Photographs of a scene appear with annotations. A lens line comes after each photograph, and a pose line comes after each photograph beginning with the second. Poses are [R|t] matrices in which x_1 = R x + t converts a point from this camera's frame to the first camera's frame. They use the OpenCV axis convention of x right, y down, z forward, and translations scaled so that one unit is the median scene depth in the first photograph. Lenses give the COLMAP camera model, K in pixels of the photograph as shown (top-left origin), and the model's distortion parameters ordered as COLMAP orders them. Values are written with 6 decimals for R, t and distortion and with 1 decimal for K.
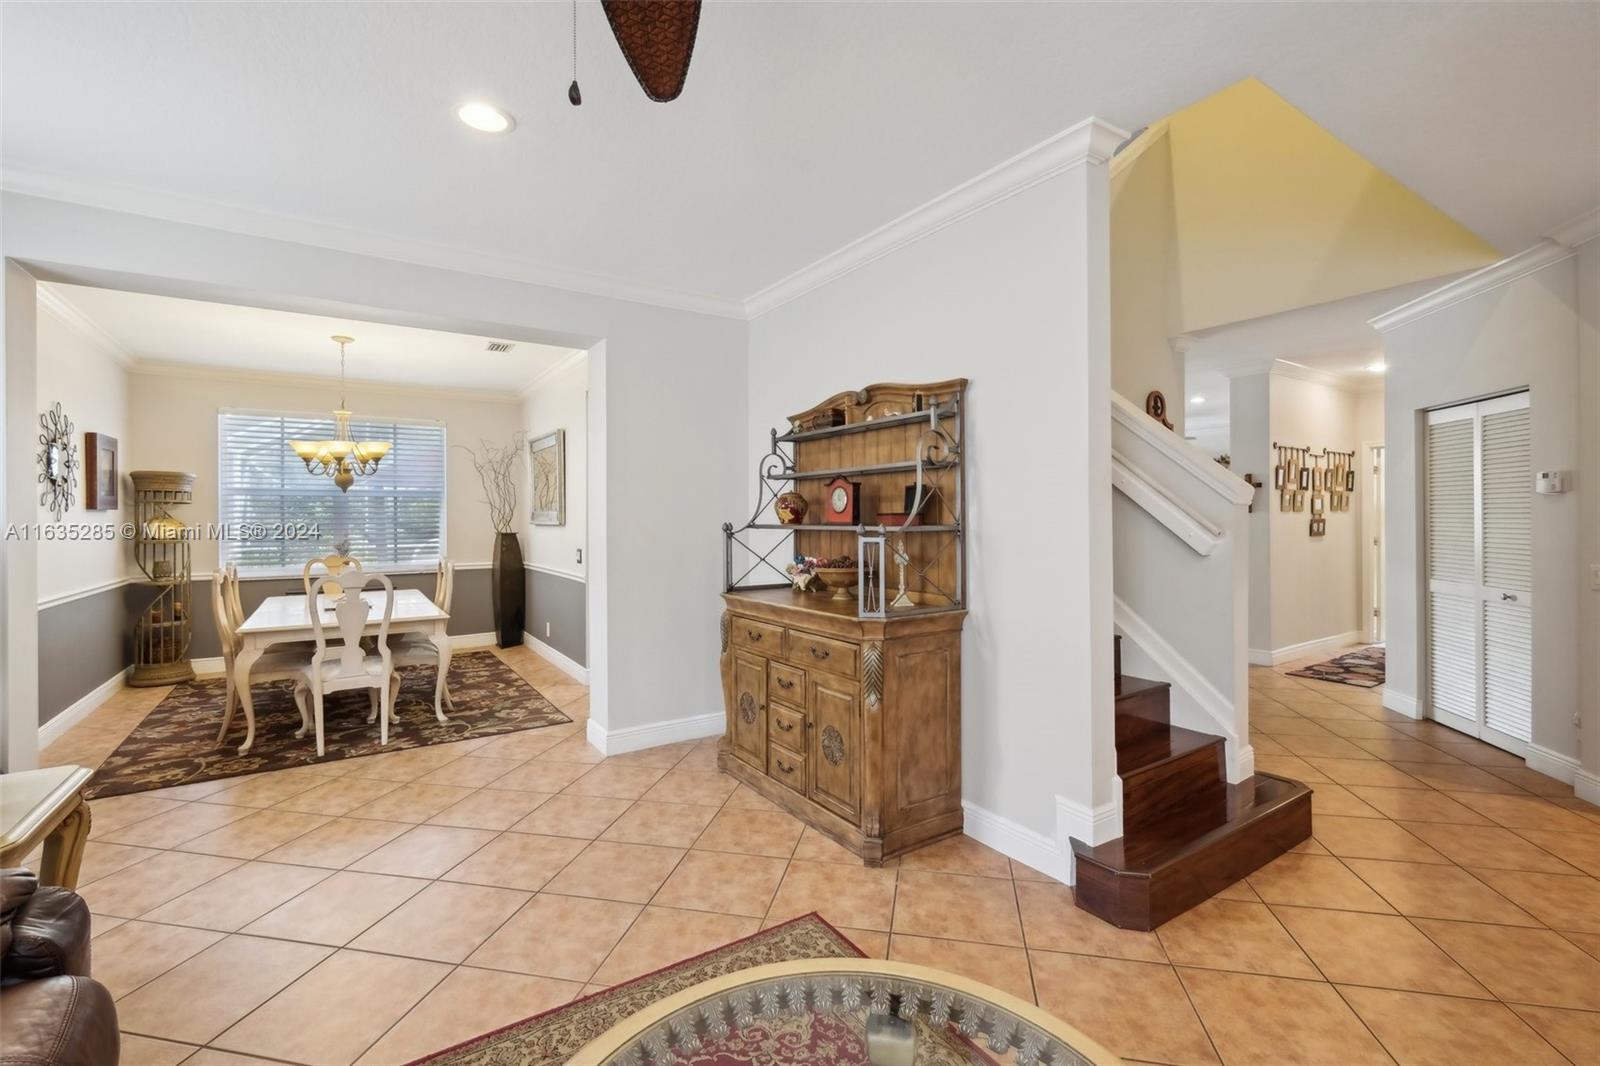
lens RADIAL K [[698.9, 0, 800.3], [0, 698.9, 514.4], [0, 0, 1]] dist [-0.004083, -0.000447]
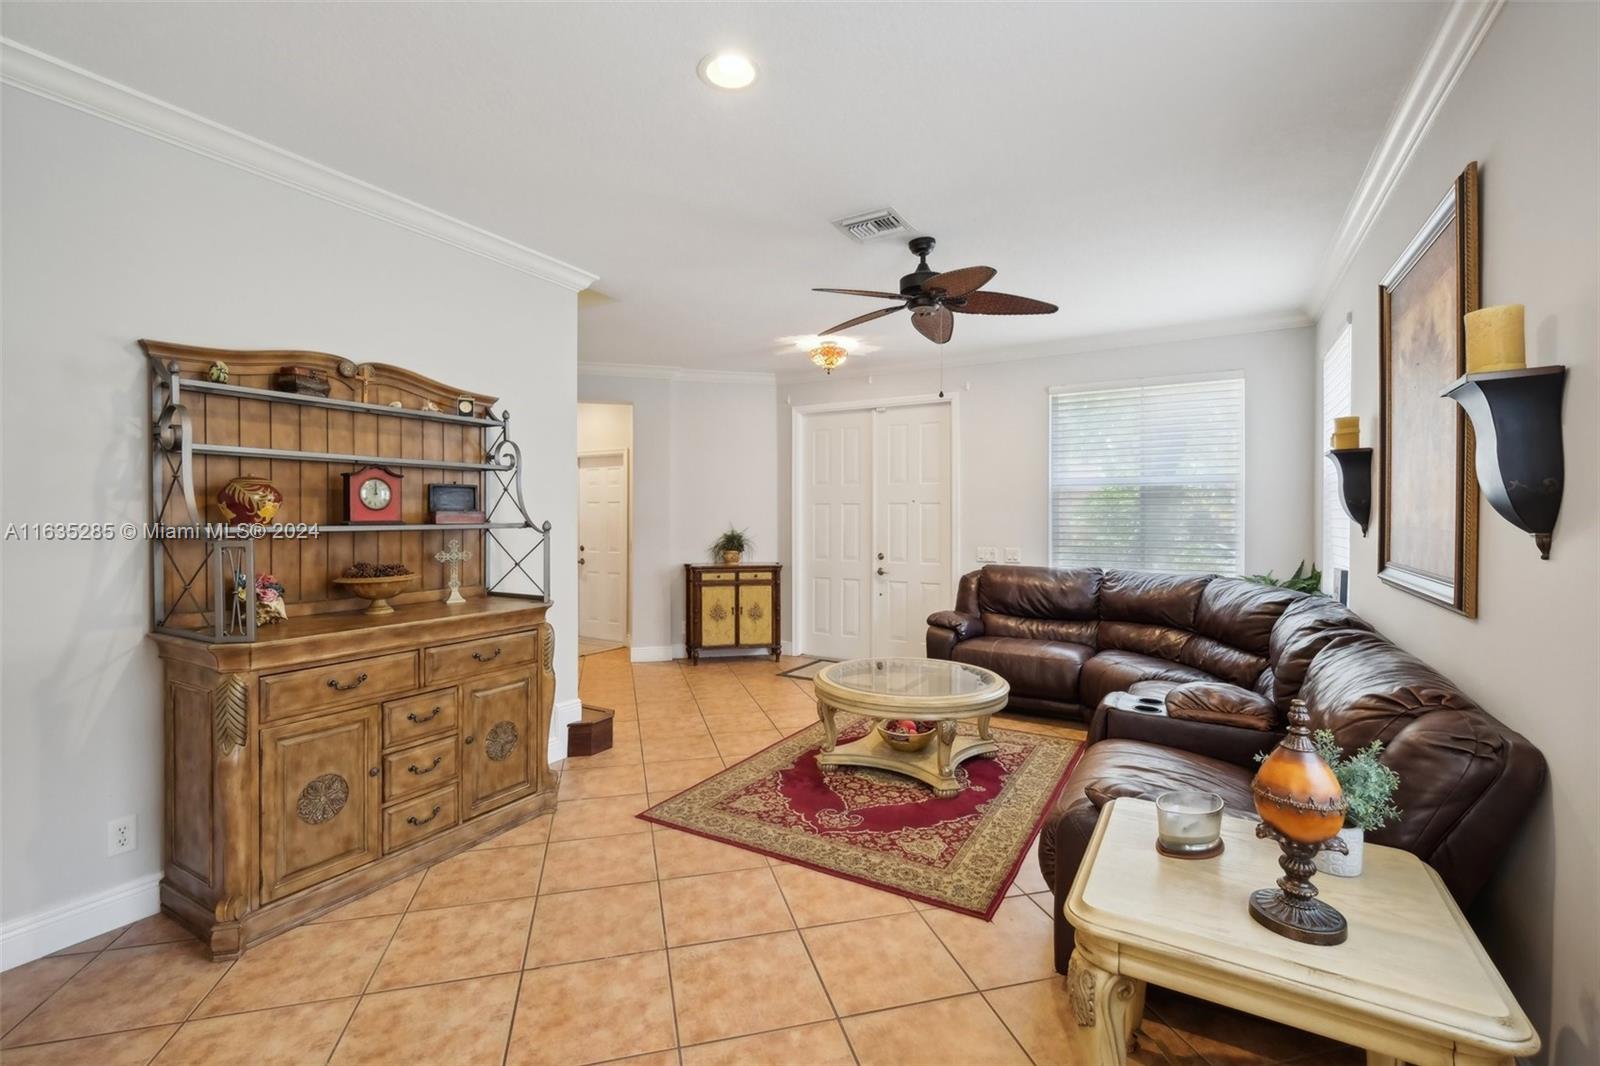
lens RADIAL K [[698.9, 0, 800.3], [0, 698.9, 514.4], [0, 0, 1]] dist [-0.004083, -0.000447]
pose [[-0.442265, 0.002615, 0.896881, -0.956753], [-0.000361, 0.999995, -0.003094, 0.005601], [-0.896884, -0.001692, -0.442262, 0.964573]]
